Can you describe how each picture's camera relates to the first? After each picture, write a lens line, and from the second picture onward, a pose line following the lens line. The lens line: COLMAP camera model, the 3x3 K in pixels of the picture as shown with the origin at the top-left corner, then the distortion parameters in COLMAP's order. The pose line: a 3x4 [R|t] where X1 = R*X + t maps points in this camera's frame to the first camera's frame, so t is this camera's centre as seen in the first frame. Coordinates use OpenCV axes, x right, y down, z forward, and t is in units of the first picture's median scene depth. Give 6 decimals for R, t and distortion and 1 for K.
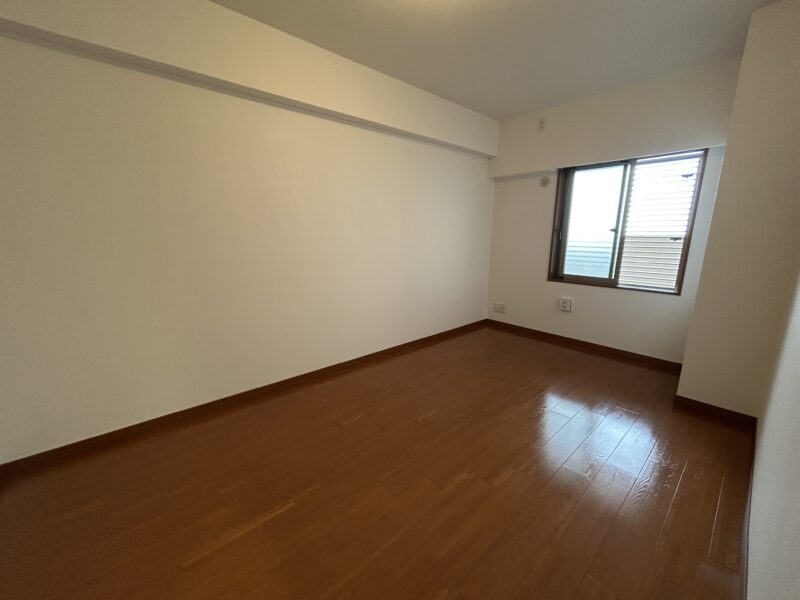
lens RADIAL K [[321.6, 0, 400.8], [0, 321.6, 301.1], [0, 0, 1]] dist [0.001599, -0.000807]
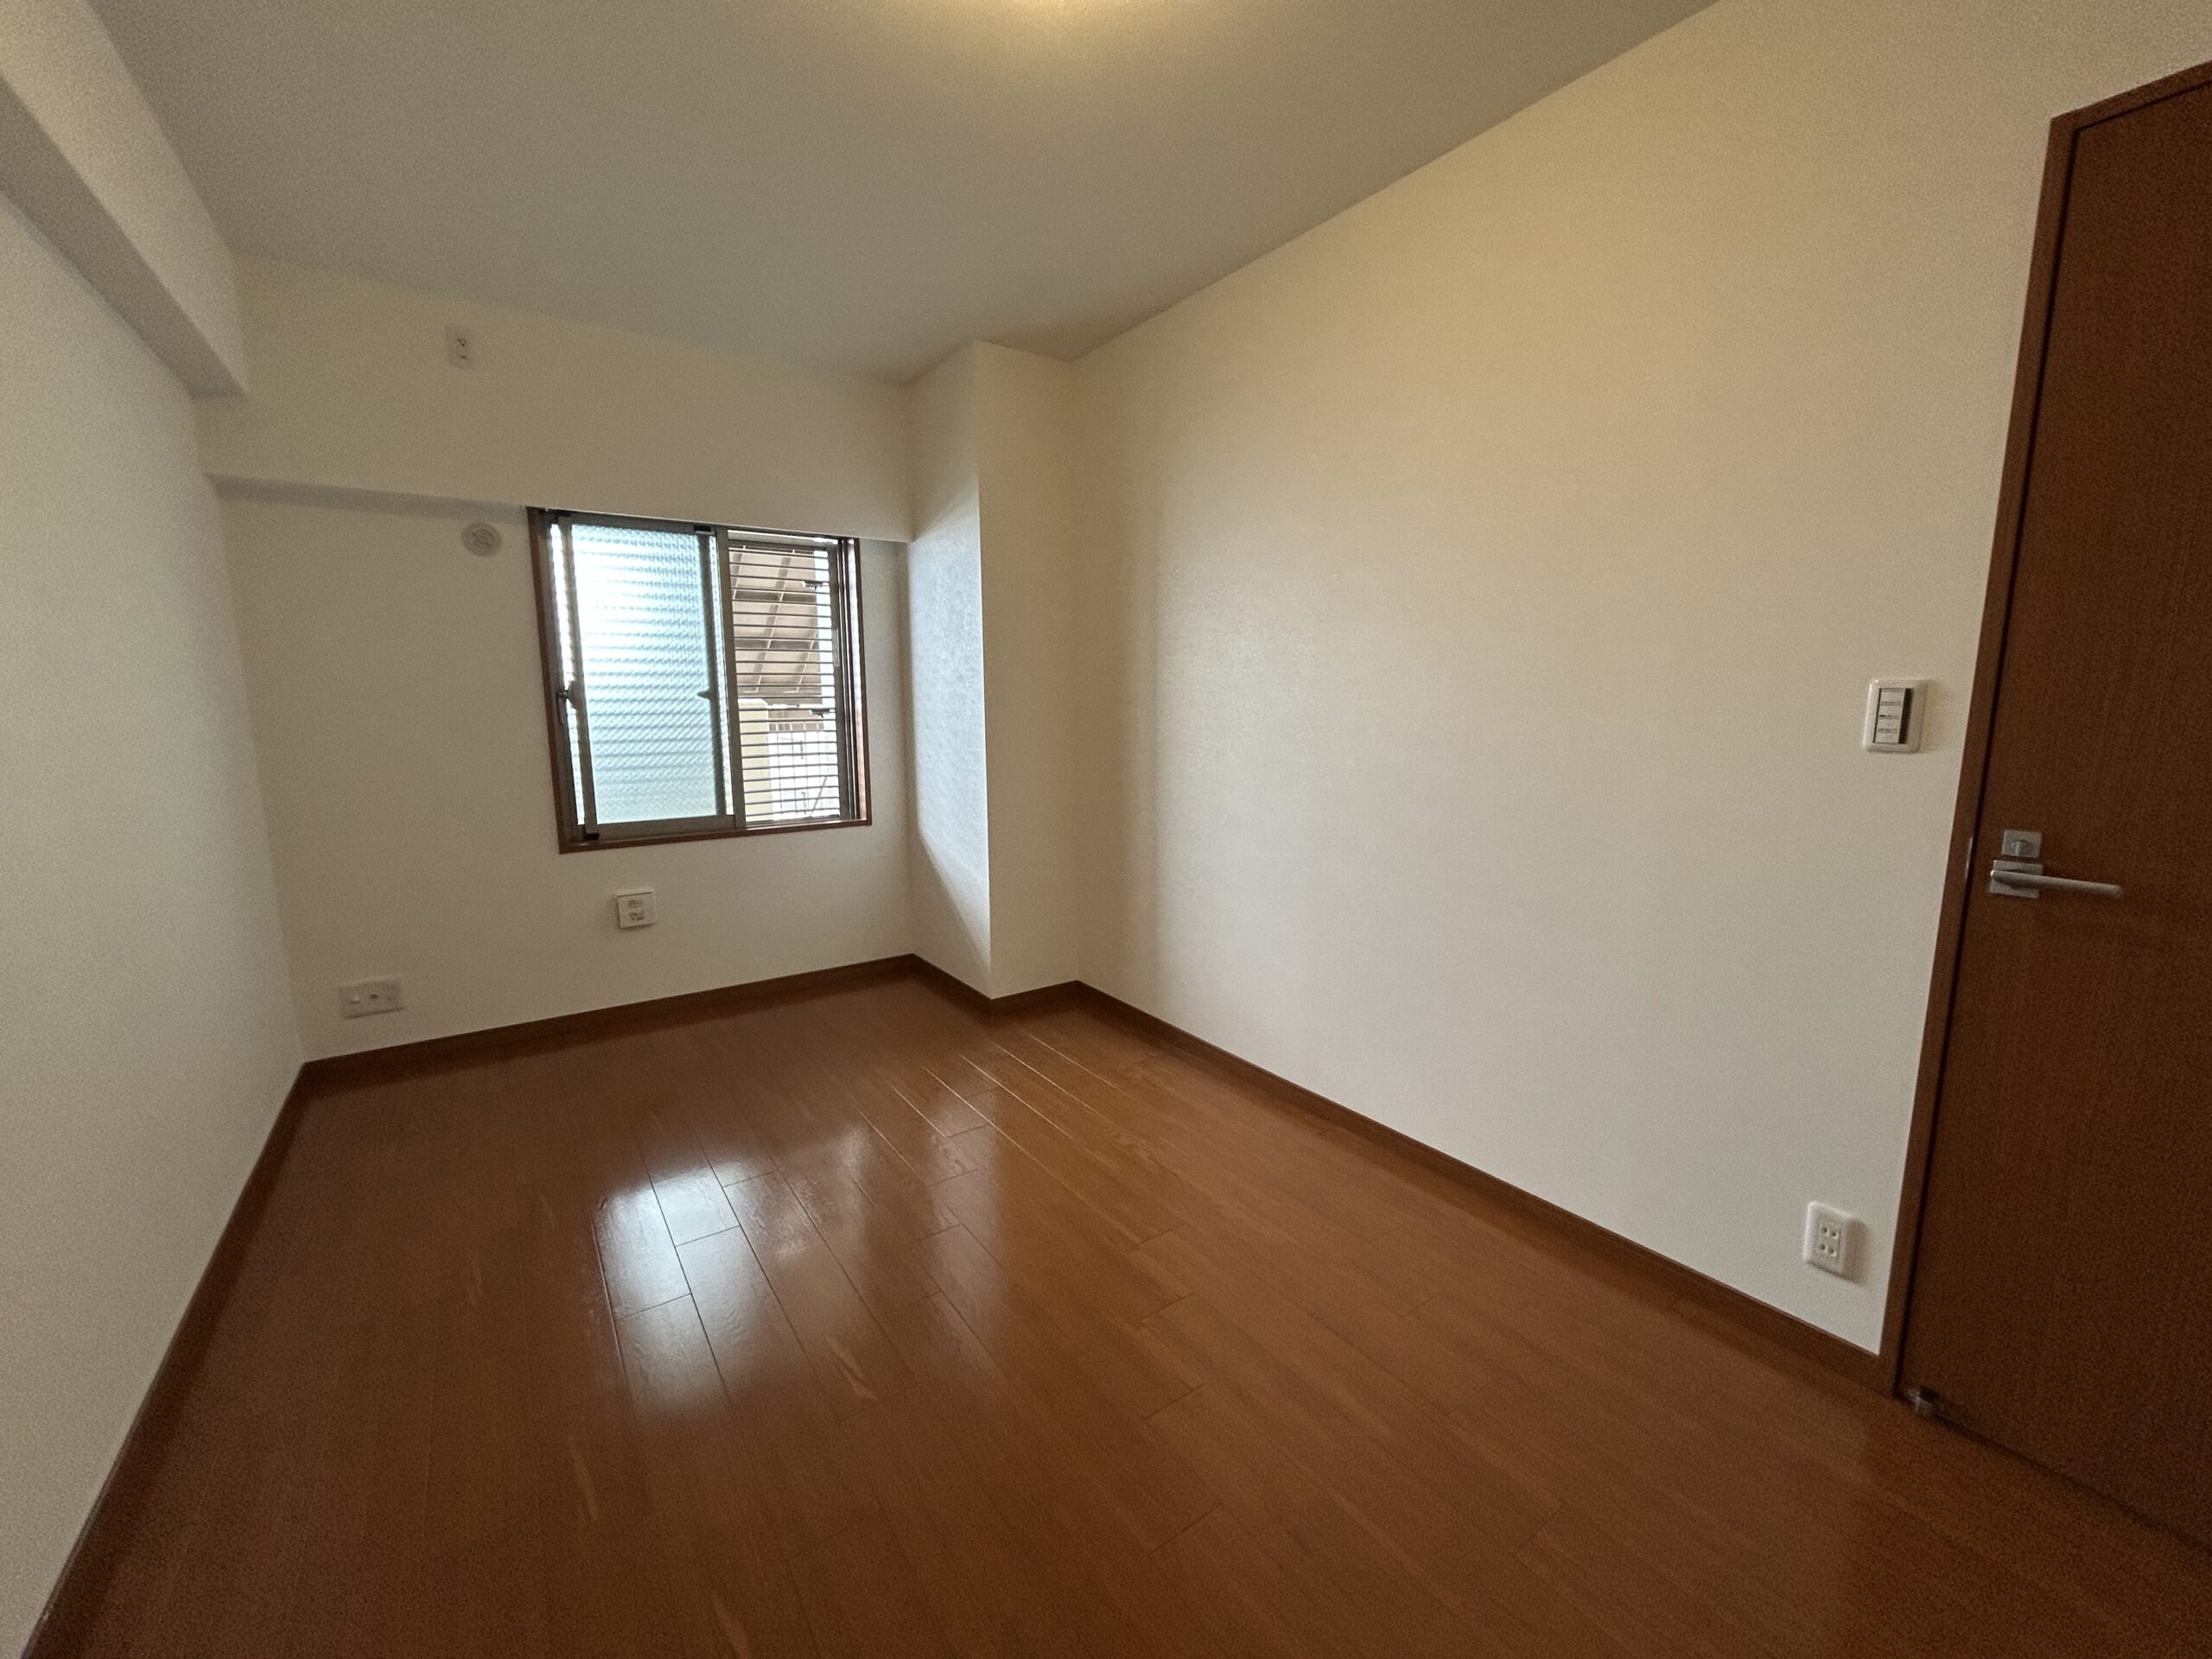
lens RADIAL K [[889.1, 0, 1117.3], [0, 889.1, 820.2], [0, 0, 1]] dist [0.001599, -0.000807]
pose [[0.108519, -0.151502, 0.982482, -0.375789], [0.211222, 0.969265, 0.126133, -0.099457], [-0.971395, 0.193834, 0.137184, 0.379510]]
